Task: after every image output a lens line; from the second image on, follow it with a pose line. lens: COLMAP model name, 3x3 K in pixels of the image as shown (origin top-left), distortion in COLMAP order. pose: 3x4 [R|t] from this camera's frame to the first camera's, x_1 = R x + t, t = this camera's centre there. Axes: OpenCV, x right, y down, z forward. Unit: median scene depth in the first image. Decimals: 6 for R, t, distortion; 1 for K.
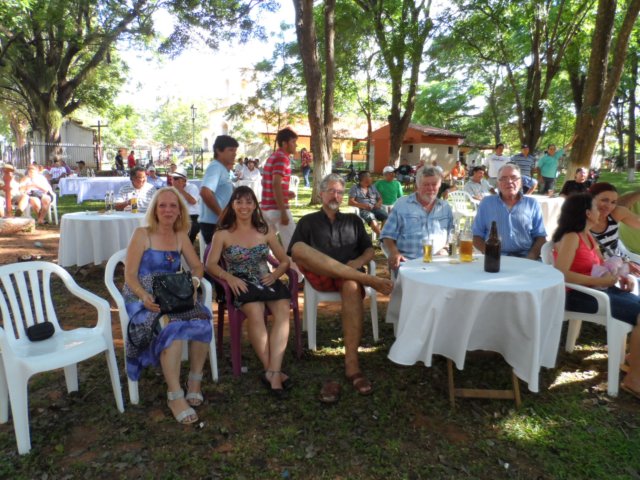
lens RADIAL K [[483.9, 0, 320.0], [0, 483.9, 240.0], [0, 0, 1]] dist [-0.011680, 0.003324]
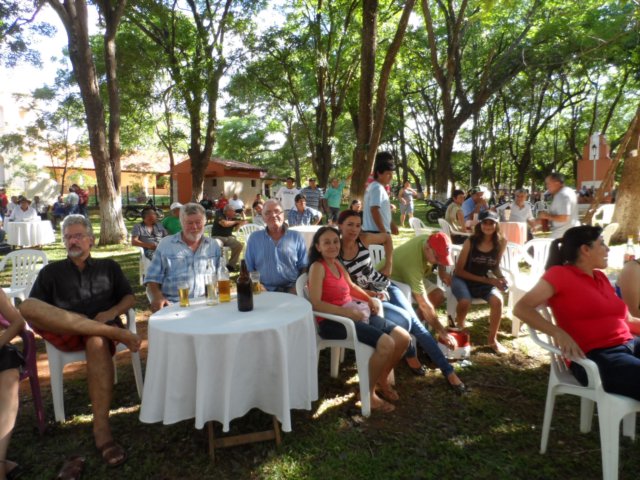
lens RADIAL K [[483.9, 0, 320.0], [0, 483.9, 240.0], [0, 0, 1]] dist [-0.011680, 0.003324]
pose [[0.926477, -0.055982, 0.372164, 0.013709], [0.080703, 0.995424, -0.051171, -0.001480], [-0.367596, 0.077443, 0.926755, 0.002033]]
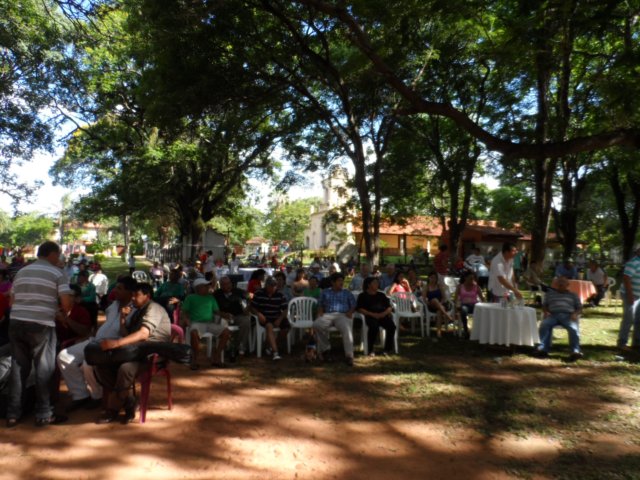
lens RADIAL K [[483.9, 0, 320.0], [0, 483.9, 240.0], [0, 0, 1]] dist [-0.011680, 0.003324]
pose [[0.978494, -0.010626, -0.206001, 0.078598], [-0.029214, 0.981467, -0.189394, 0.038302], [0.204196, 0.191339, 0.960049, -0.264353]]
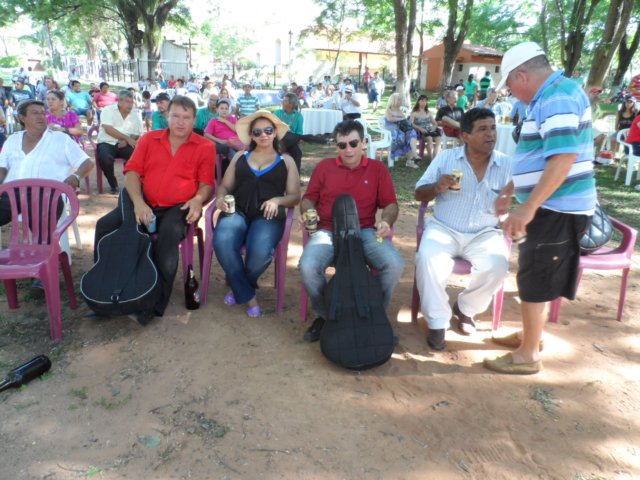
lens RADIAL K [[483.9, 0, 320.0], [0, 483.9, 240.0], [0, 0, 1]] dist [-0.011680, 0.003324]
pose [[0.997480, 0.034336, -0.062094, -0.062115], [-0.023570, 0.985766, 0.166462, 0.028972], [0.066926, -0.164579, 0.984091, -0.208395]]
